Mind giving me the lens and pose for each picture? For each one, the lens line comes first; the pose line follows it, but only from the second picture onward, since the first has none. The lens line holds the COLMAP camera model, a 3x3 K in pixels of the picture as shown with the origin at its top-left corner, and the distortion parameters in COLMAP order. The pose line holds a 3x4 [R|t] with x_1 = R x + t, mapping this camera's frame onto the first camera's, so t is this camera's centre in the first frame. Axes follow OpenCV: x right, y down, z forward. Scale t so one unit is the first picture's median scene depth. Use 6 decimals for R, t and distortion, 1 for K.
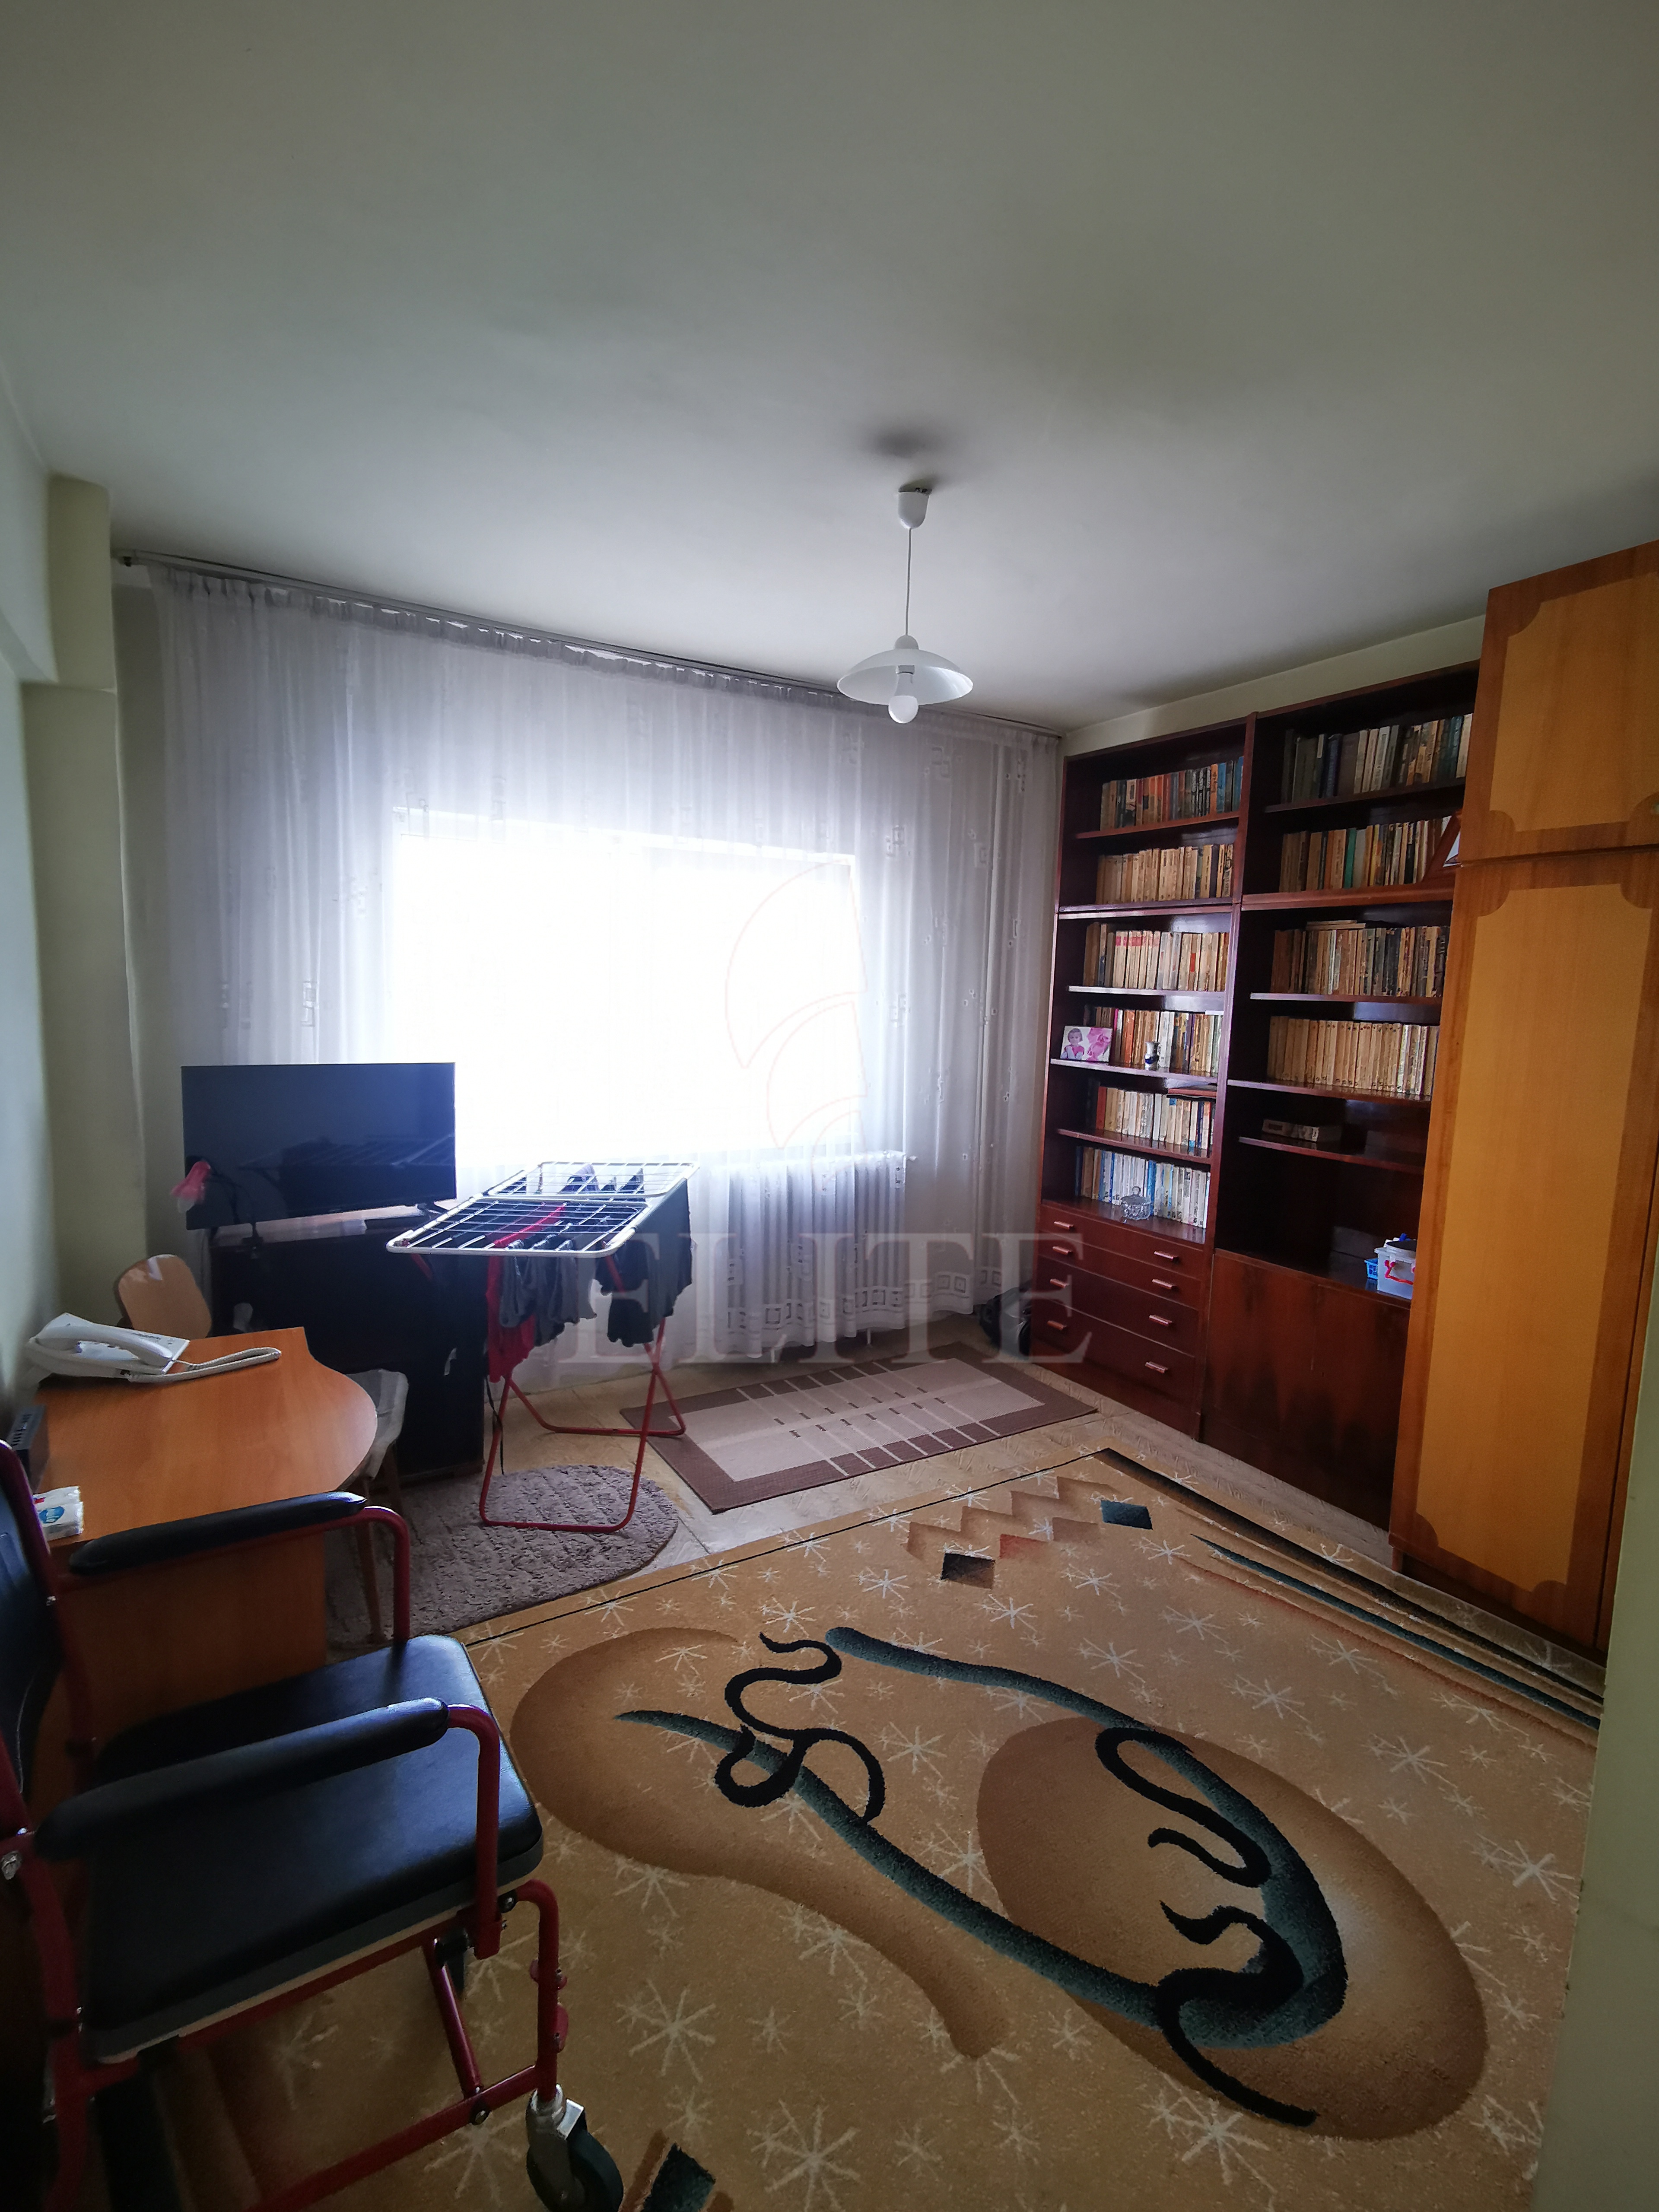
lens RADIAL K [[1026.5, 0, 828.1], [0, 1026.5, 1105.0], [0, 0, 1]] dist [-0.003446, 0.000419]
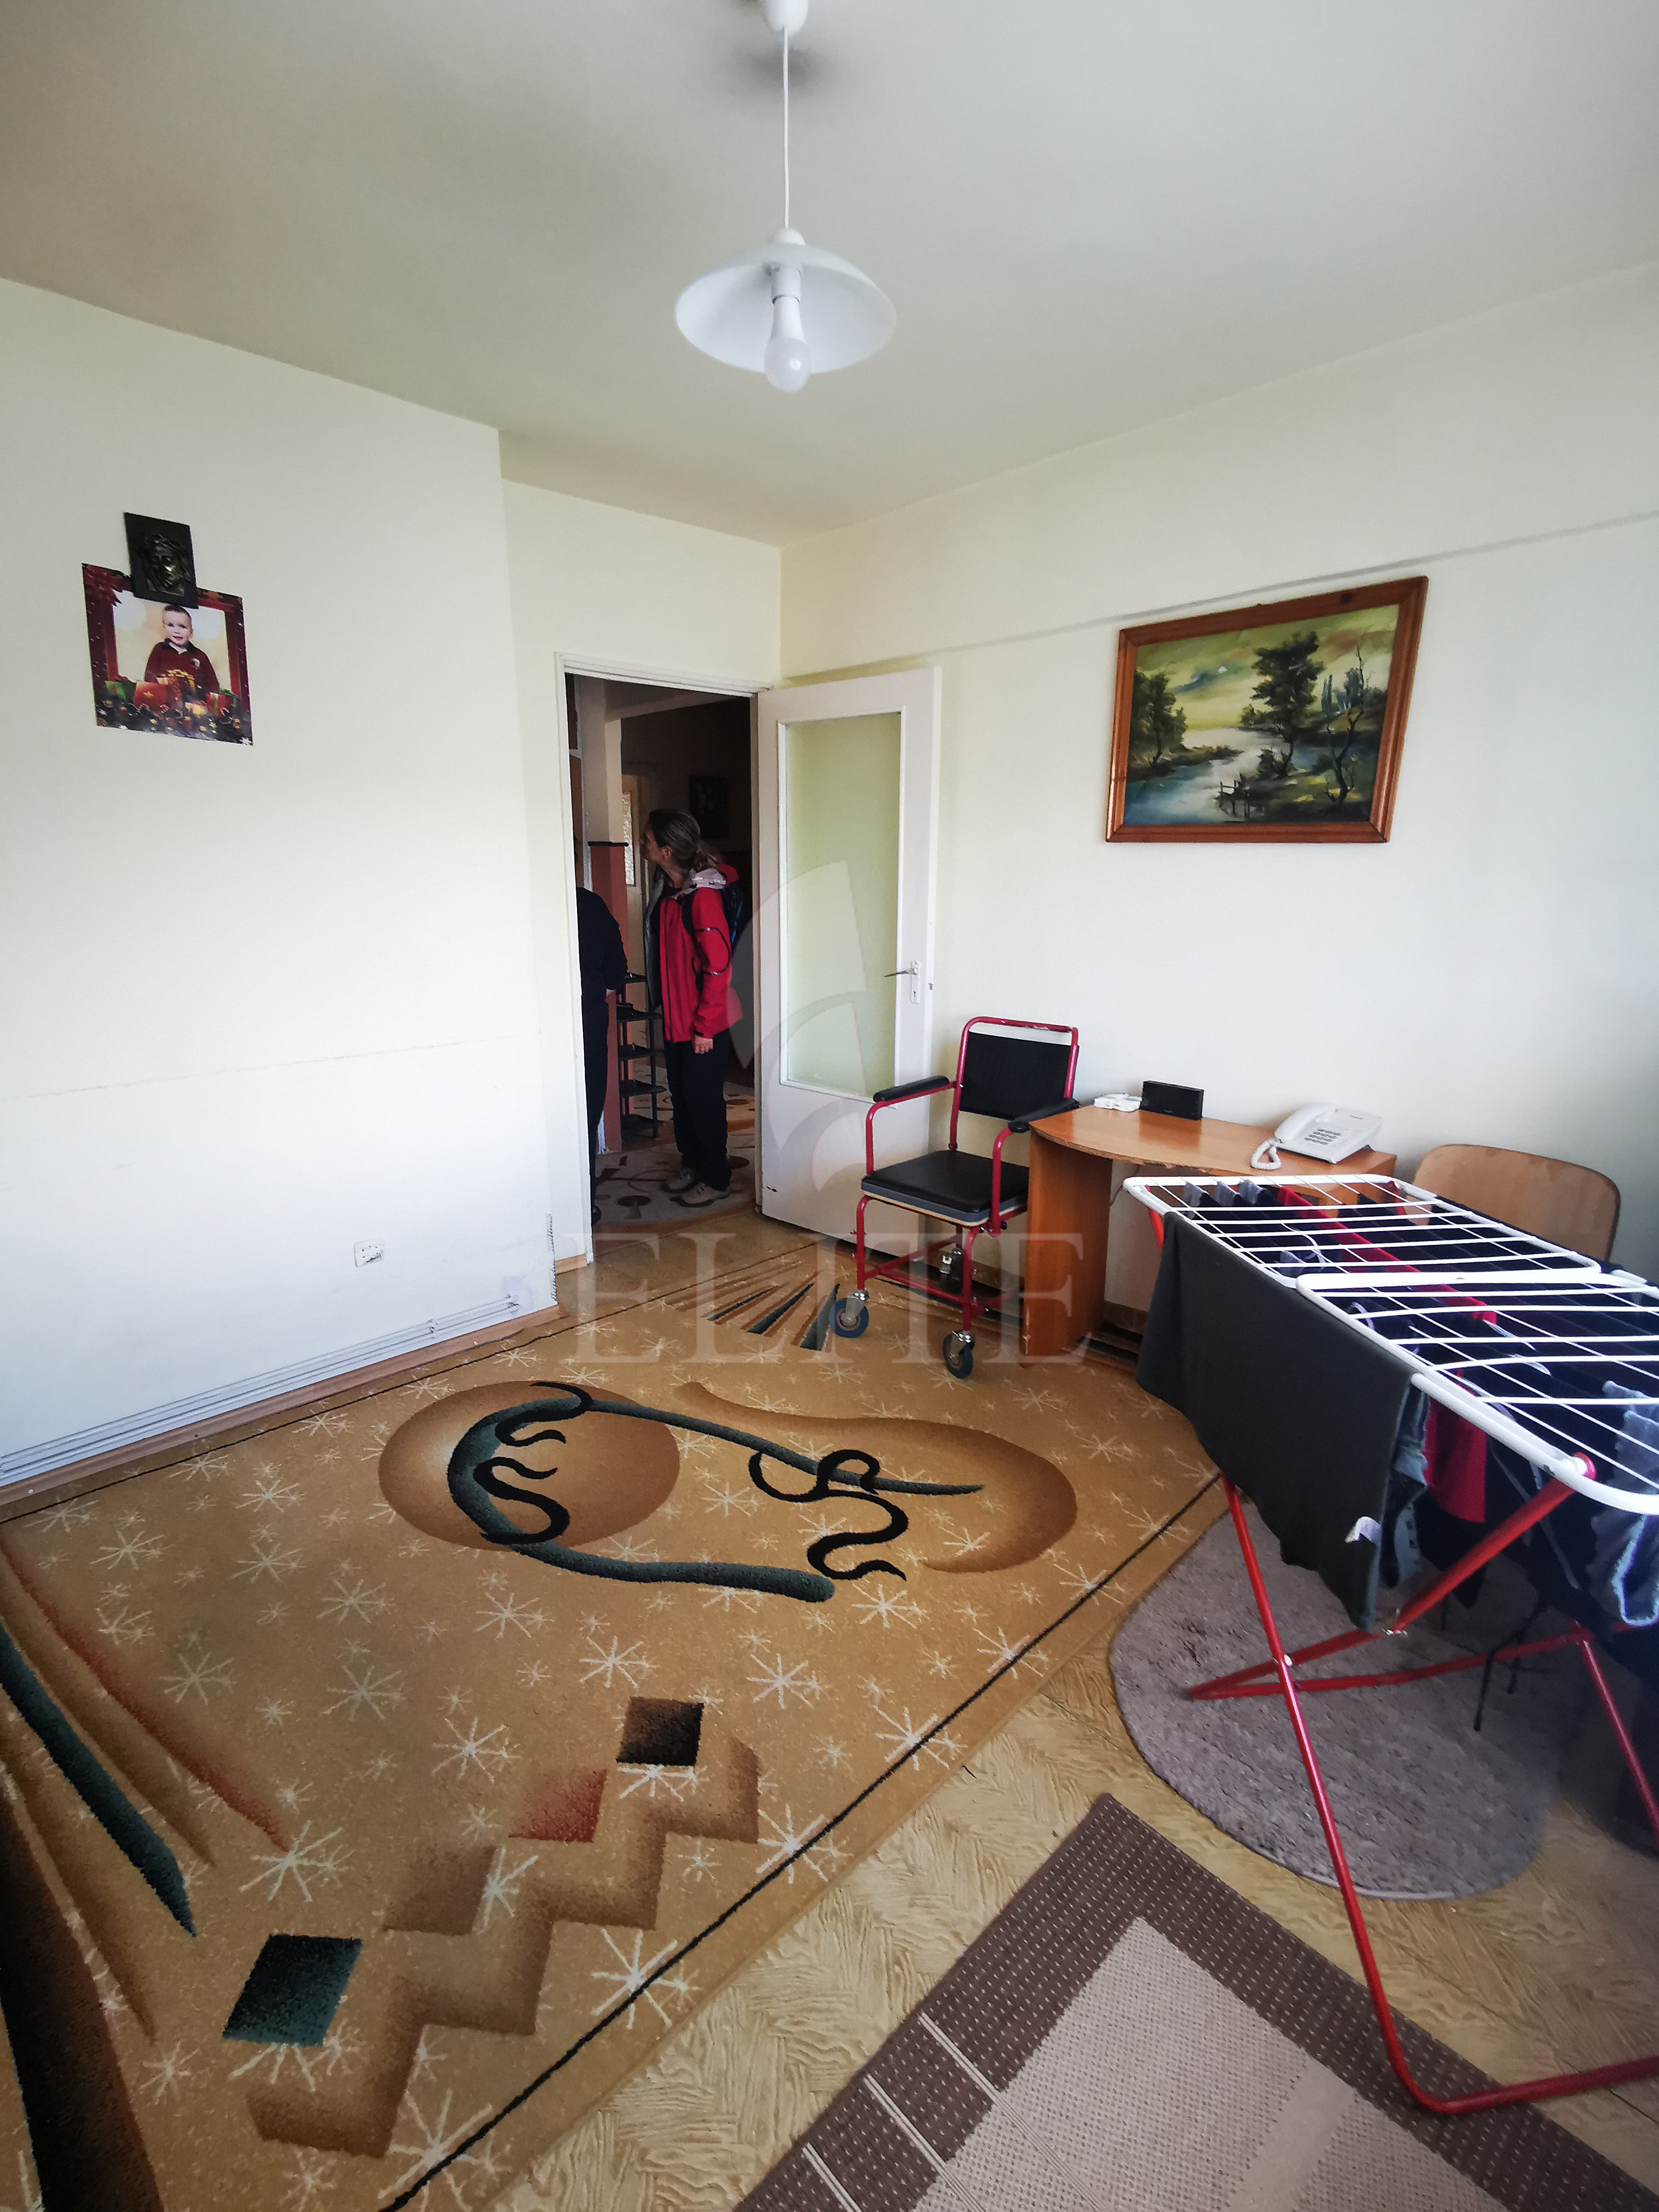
lens RADIAL K [[1026.5, 0, 828.1], [0, 1026.5, 1103.5], [0, 0, 1]] dist [-0.003446, 0.000419]
pose [[-0.976475, 0.022489, -0.214455, 0.199527], [-0.050484, 0.943063, 0.328762, -0.184810], [0.209638, 0.331854, -0.919742, 1.815893]]
